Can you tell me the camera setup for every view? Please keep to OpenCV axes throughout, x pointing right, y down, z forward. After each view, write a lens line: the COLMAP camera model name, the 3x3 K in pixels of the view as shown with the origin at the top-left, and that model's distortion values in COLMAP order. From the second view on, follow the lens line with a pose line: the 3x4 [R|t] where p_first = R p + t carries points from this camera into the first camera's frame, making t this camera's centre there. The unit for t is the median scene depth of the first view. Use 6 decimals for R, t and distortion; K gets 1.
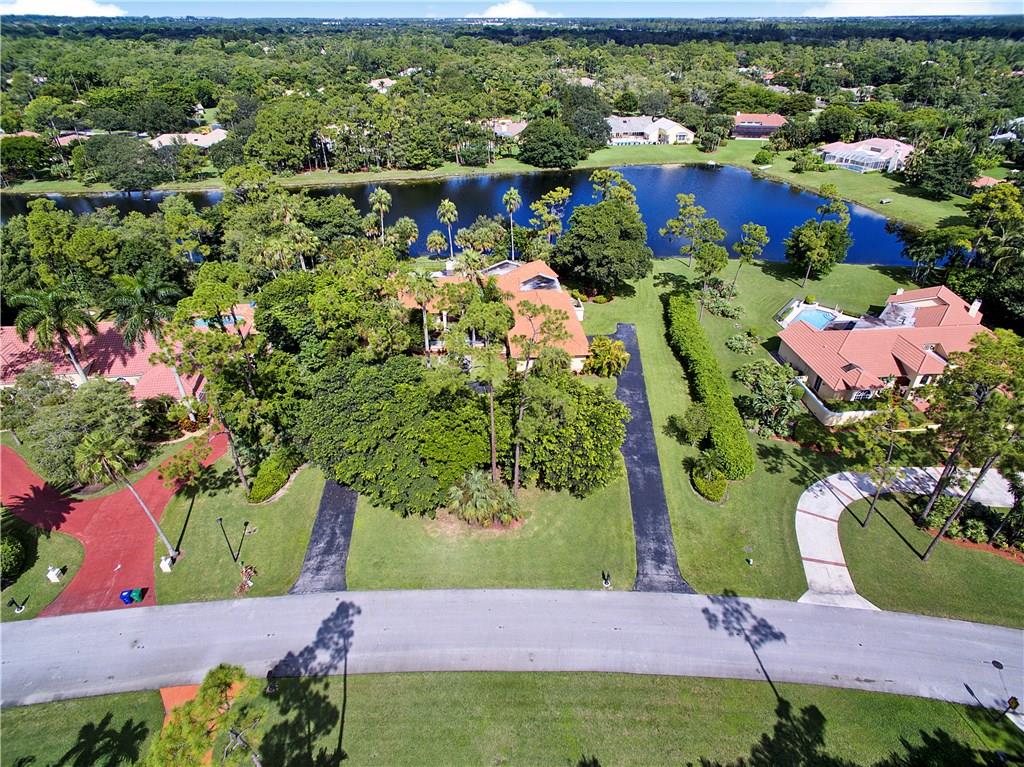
lens RADIAL K [[576.9, 0, 514.8], [0, 576.9, 380.6], [0, 0, 1]] dist [0.037817, -0.000356]
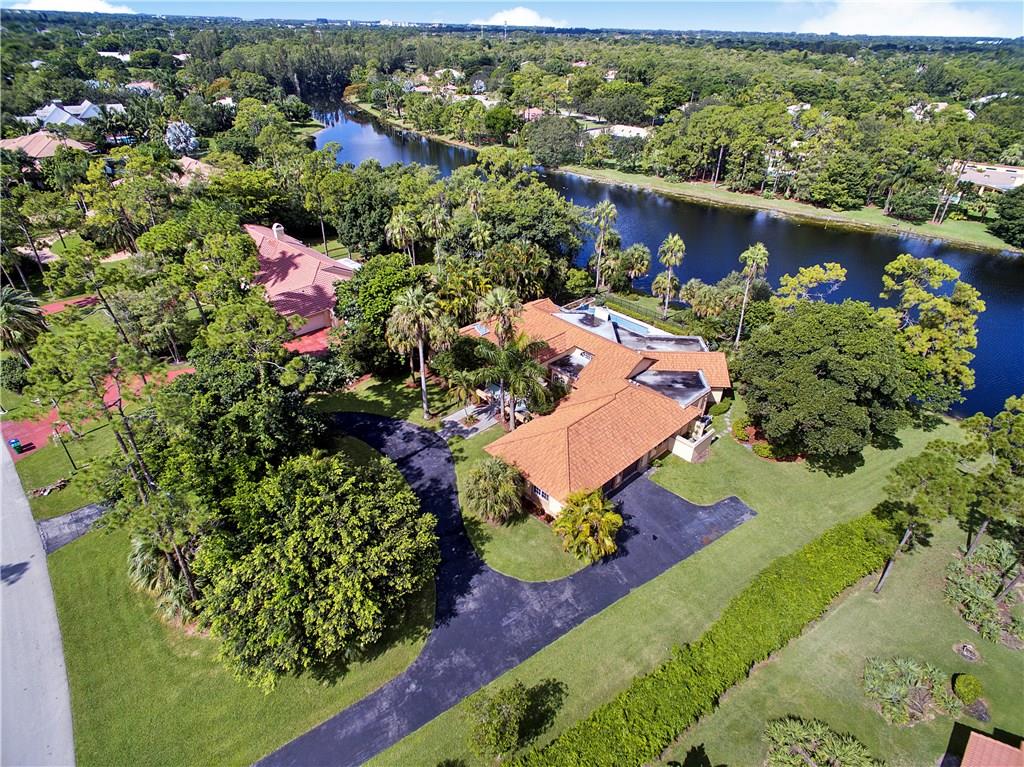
lens RADIAL K [[576.9, 0, 514.8], [0, 576.9, 380.6], [0, 0, 1]] dist [0.037817, -0.000356]
pose [[0.630632, 0.426527, -0.648365, 0.482691], [-0.439619, 0.884802, 0.154471, -0.258038], [0.639561, 0.187619, 0.745494, 0.517705]]
